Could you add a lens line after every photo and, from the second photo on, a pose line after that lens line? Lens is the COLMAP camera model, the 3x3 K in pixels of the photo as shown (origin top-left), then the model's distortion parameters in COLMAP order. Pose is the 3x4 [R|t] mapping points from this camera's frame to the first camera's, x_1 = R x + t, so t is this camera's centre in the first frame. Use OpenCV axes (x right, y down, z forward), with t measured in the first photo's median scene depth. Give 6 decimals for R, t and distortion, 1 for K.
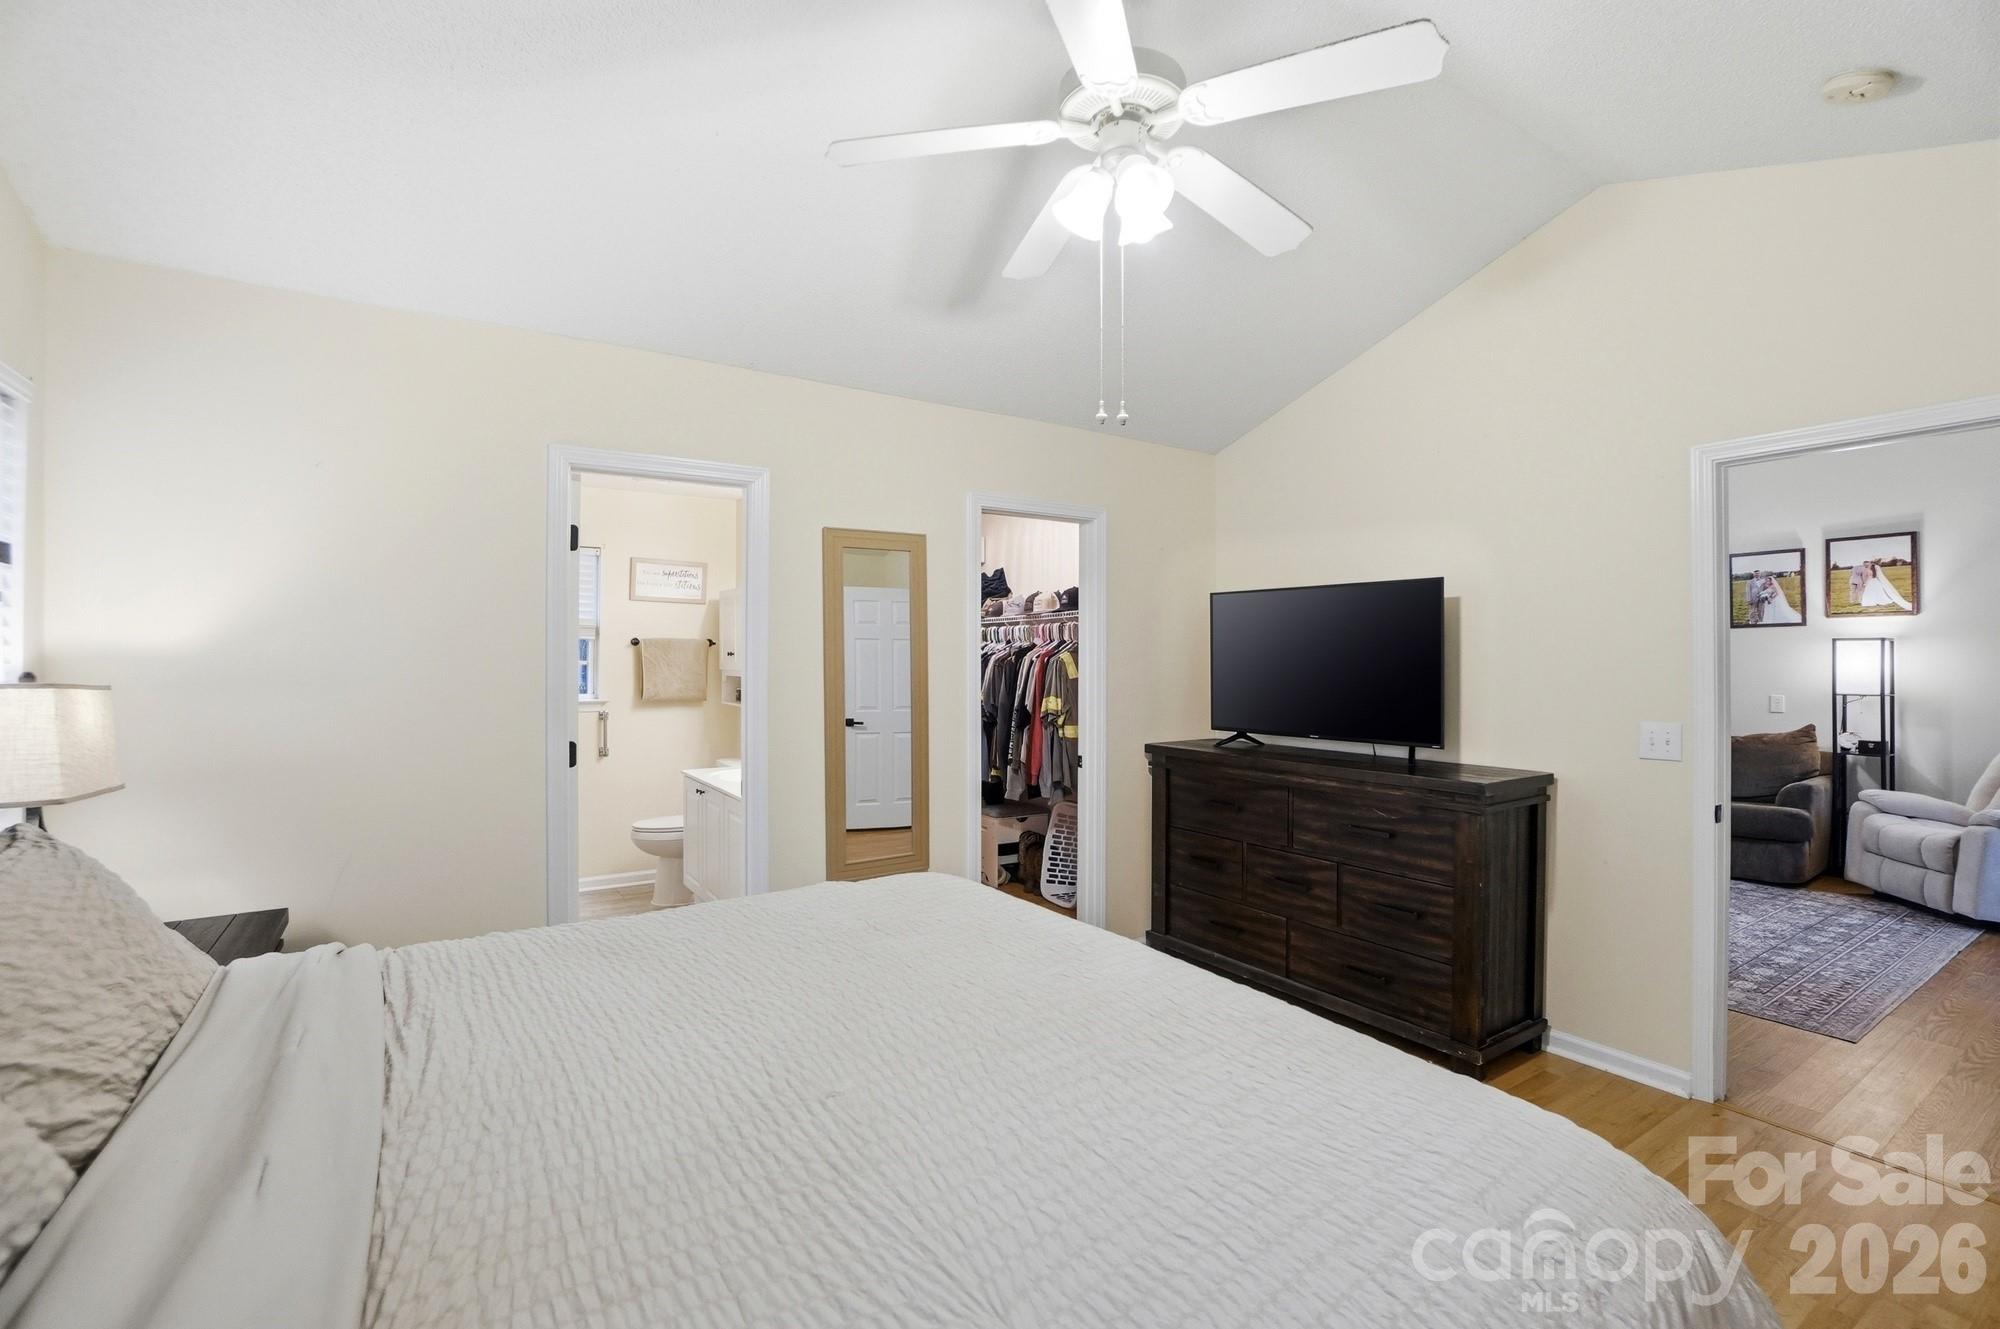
lens RADIAL K [[902.0, 0, 1000.8], [0, 902.0, 657.6], [0, 0, 1]] dist [-0.041294, 0.009195]
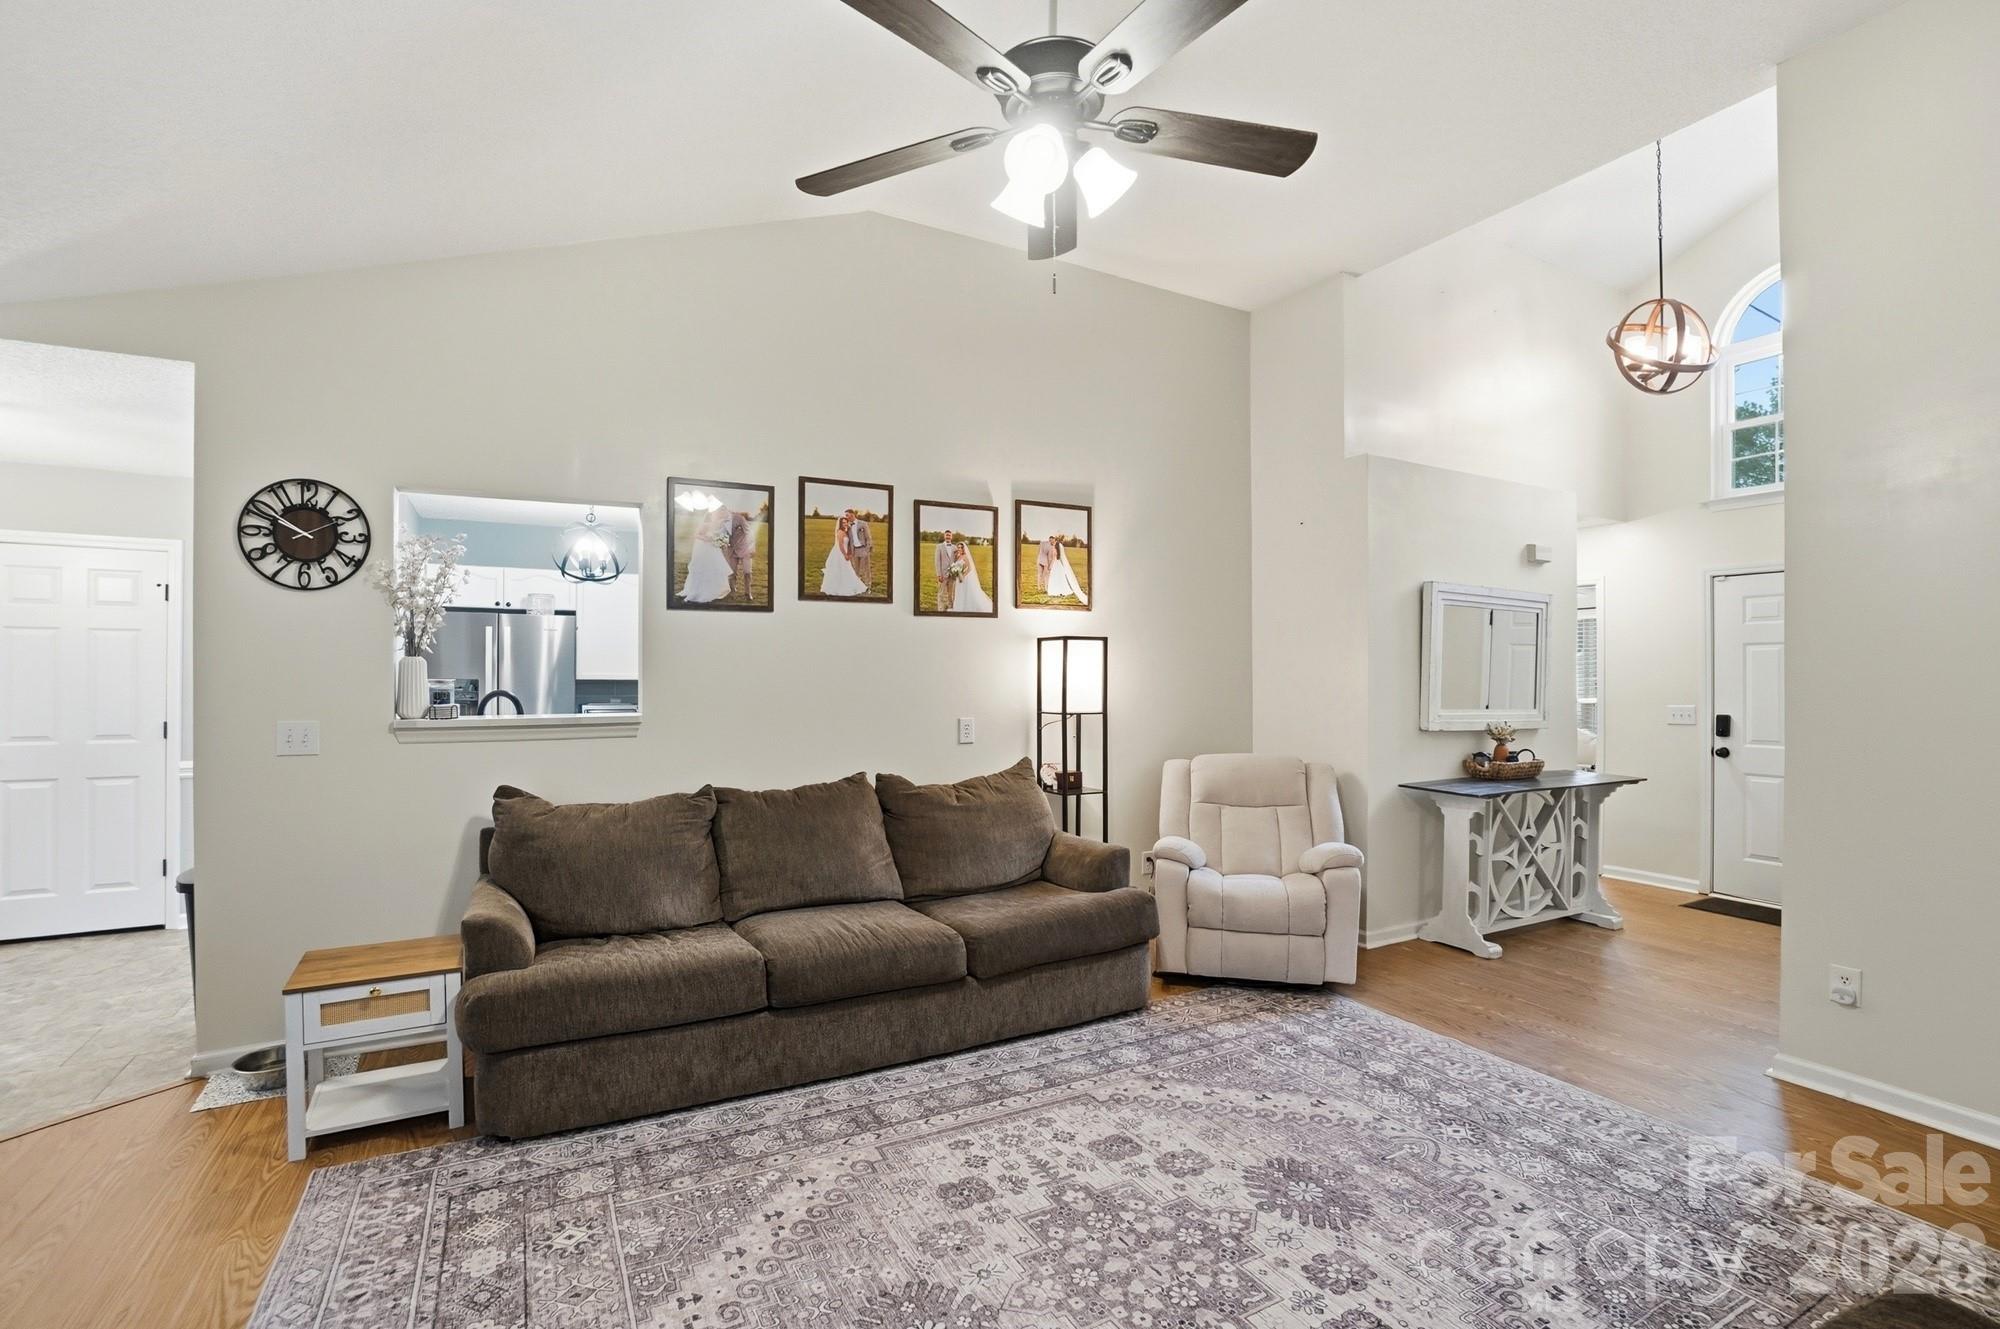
lens RADIAL K [[902.0, 0, 1006.8], [0, 902.0, 666.2], [0, 0, 1]] dist [-0.041294, 0.009195]
pose [[0.061220, -0.001433, 0.998123, 0.201172], [-0.003996, 0.999991, 0.001681, 0.001761], [-0.998116, -0.004092, 0.061214, 0.981789]]
